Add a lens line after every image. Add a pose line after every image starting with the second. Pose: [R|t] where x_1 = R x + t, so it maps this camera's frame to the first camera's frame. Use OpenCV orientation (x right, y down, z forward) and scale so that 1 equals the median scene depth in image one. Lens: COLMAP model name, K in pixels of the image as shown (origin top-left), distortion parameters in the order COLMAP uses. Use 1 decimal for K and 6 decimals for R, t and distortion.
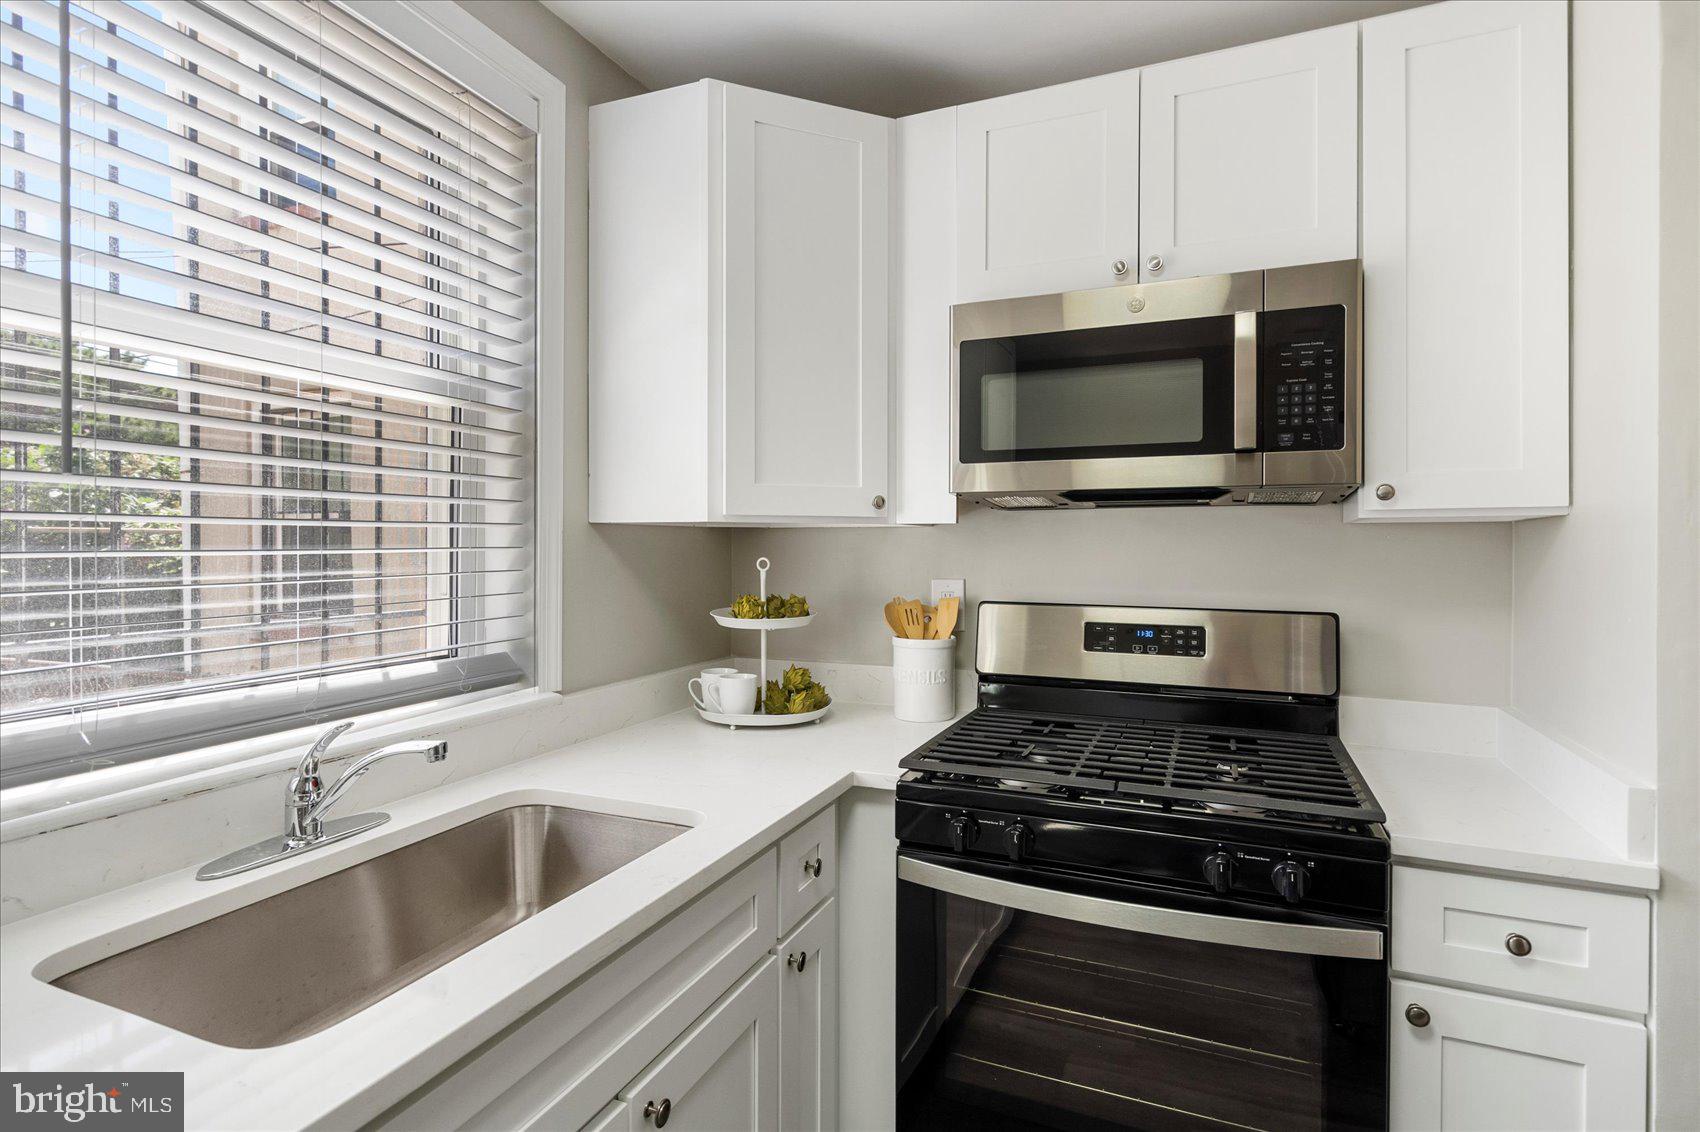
lens RADIAL K [[863.2, 0, 866.4], [0, 863.2, 541.3], [0, 0, 1]] dist [0.001422, 0.001138]
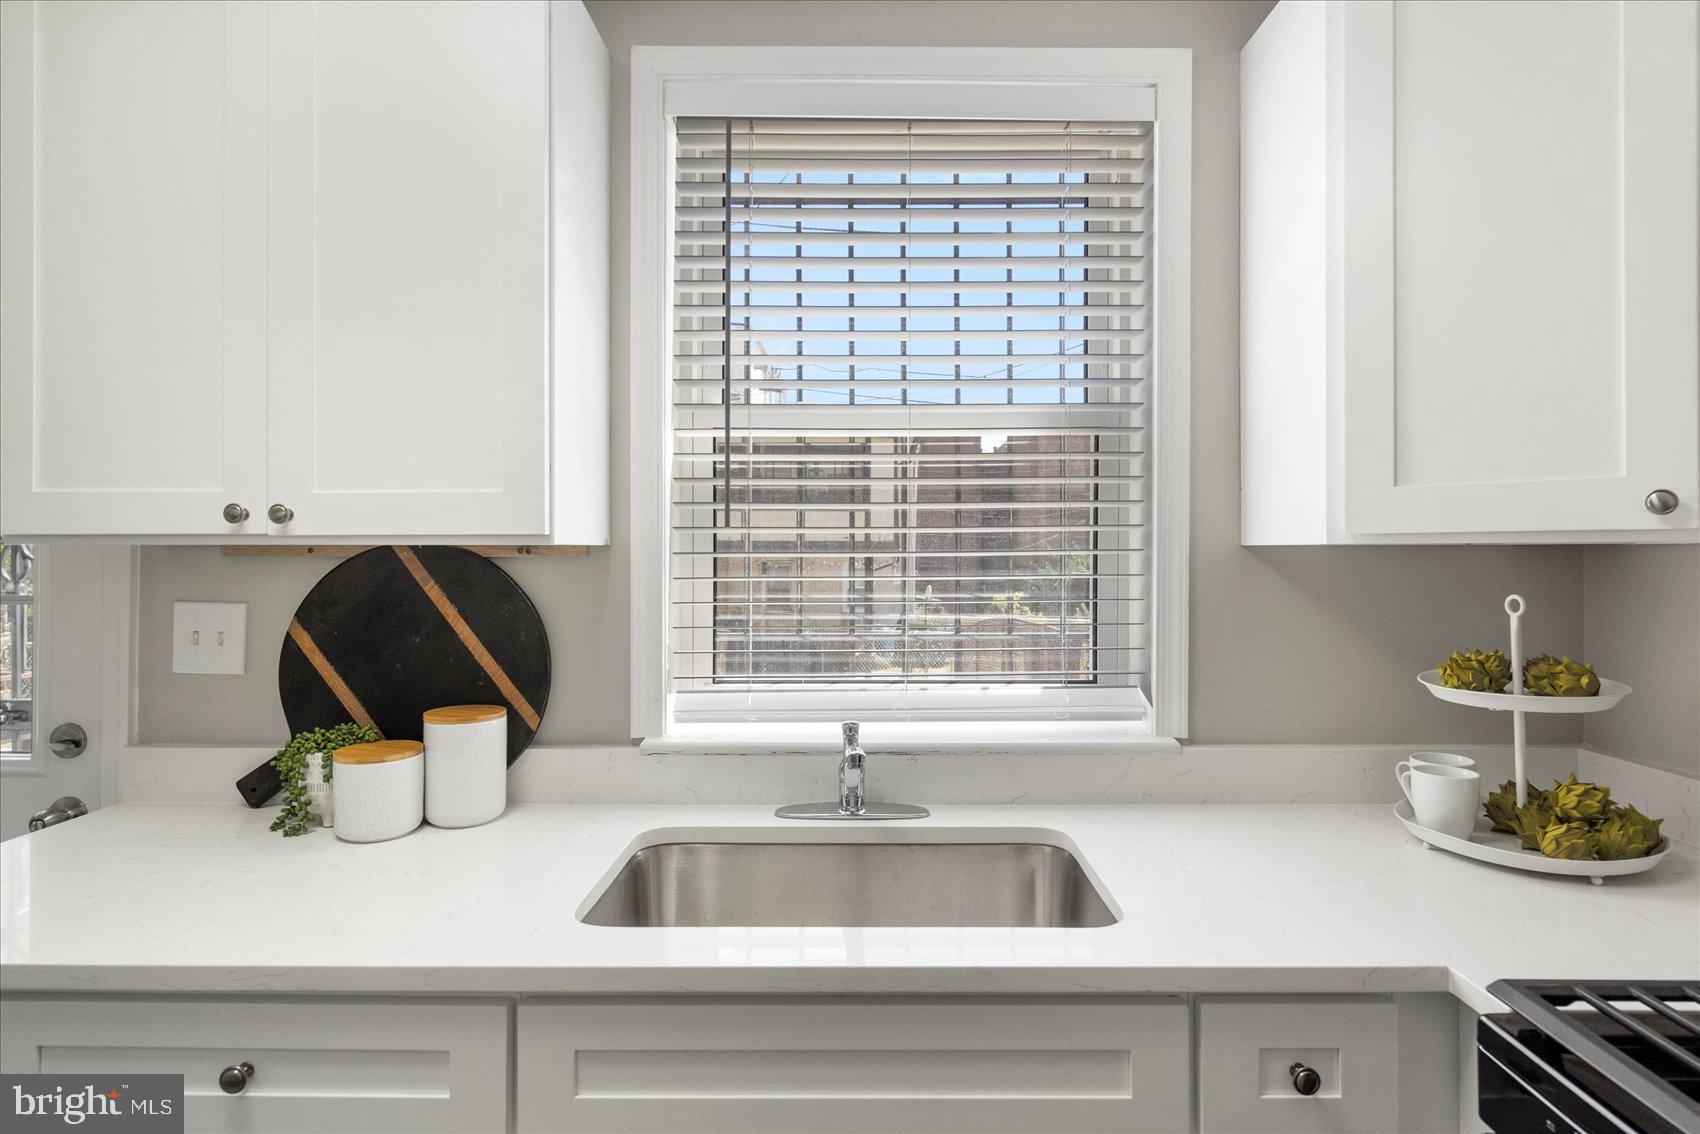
lens RADIAL K [[883.9, 0, 853.4], [0, 883.9, 545.8], [0, 0, 1]] dist [0.003617, 0.000929]
pose [[0.357043, -0.010851, -0.934025, 0.374786], [0.006569, 0.999937, -0.009106, -0.017387], [0.934065, -0.002884, 0.357092, 0.367851]]
